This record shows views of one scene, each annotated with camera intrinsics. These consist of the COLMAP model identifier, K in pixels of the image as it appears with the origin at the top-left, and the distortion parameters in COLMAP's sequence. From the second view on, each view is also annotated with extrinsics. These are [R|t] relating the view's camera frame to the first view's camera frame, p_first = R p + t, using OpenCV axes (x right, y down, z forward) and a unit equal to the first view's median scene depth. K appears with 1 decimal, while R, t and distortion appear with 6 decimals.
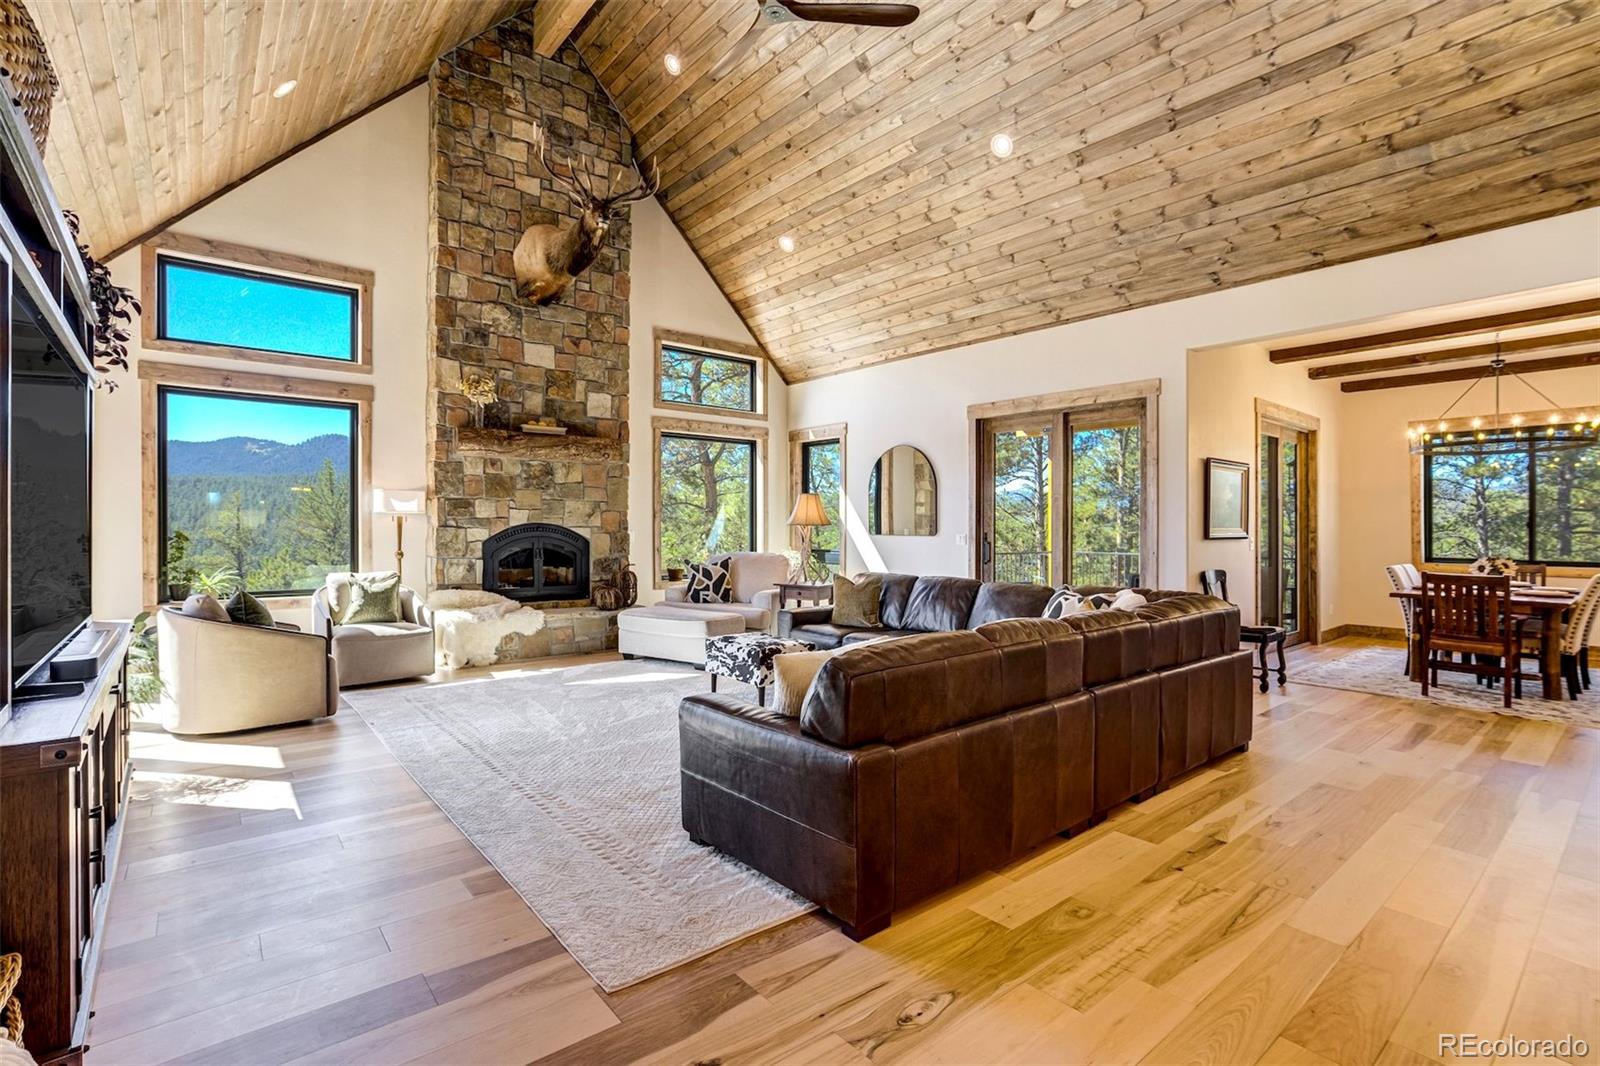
lens RADIAL K [[738.2, 0, 787.4], [0, 738.2, 532.0], [0, 0, 1]] dist [-0.057037, 0.026805]
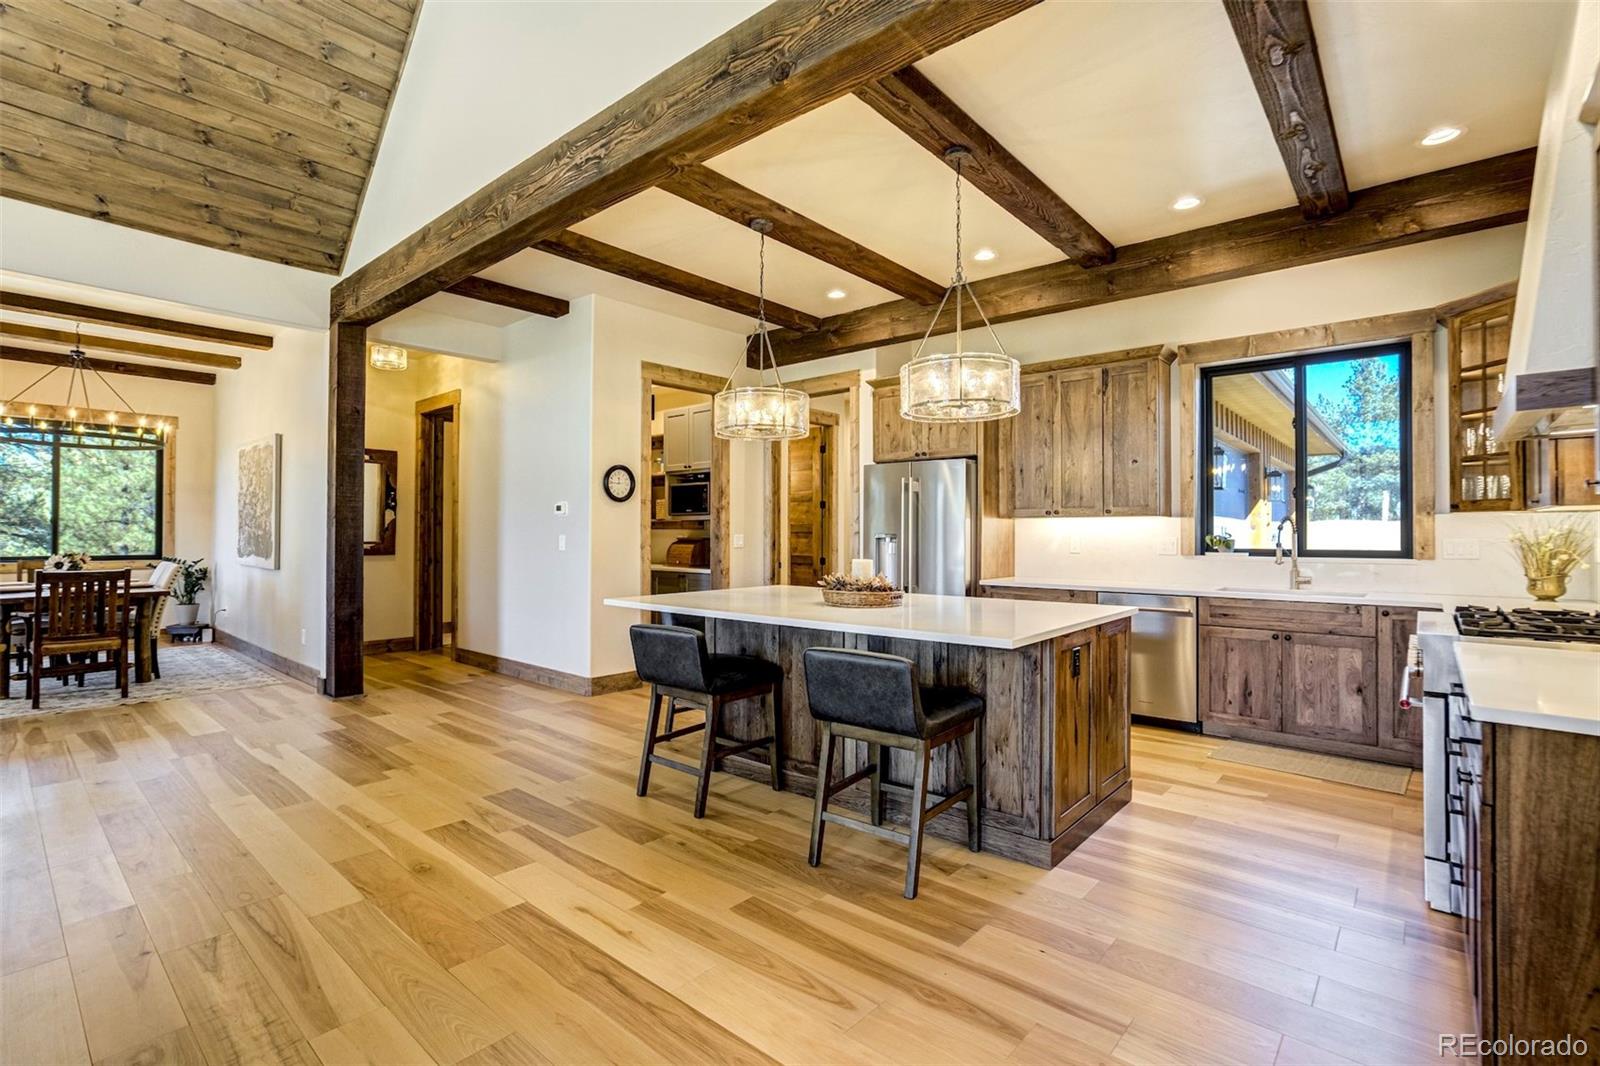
lens RADIAL K [[741.1, 0, 796.7], [0, 741.1, 547.9], [0, 0, 1]] dist [-0.031786, 0.013774]
pose [[-0.165269, -0.027315, 0.985870, -0.129792], [0.000894, 0.999612, 0.027846, 0.001365], [-0.986248, 0.005483, -0.165180, 0.159765]]
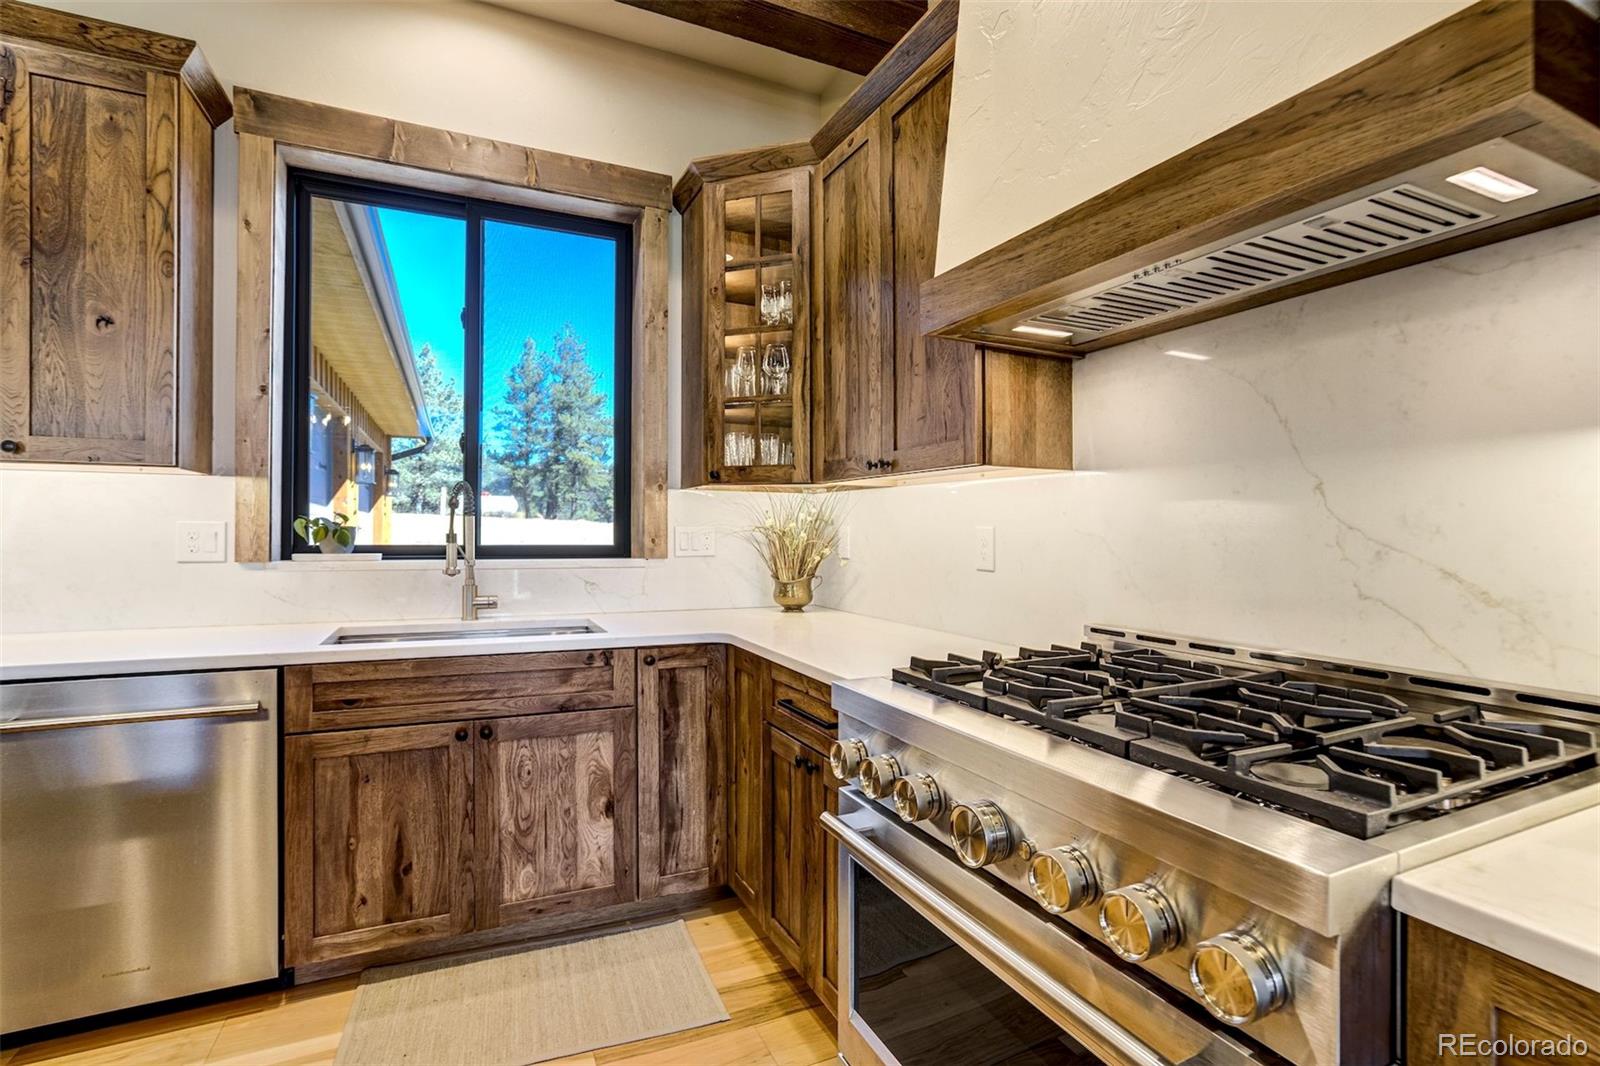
lens RADIAL K [[737.2, 0, 799.4], [0, 737.2, 520.2], [0, 0, 1]] dist [-0.032009, 0.010677]
pose [[-0.966608, -0.011476, 0.256001, 0.208016], [-0.014543, 0.999843, -0.010091, 0.010736], [-0.255845, -0.013477, -0.966624, -0.093966]]
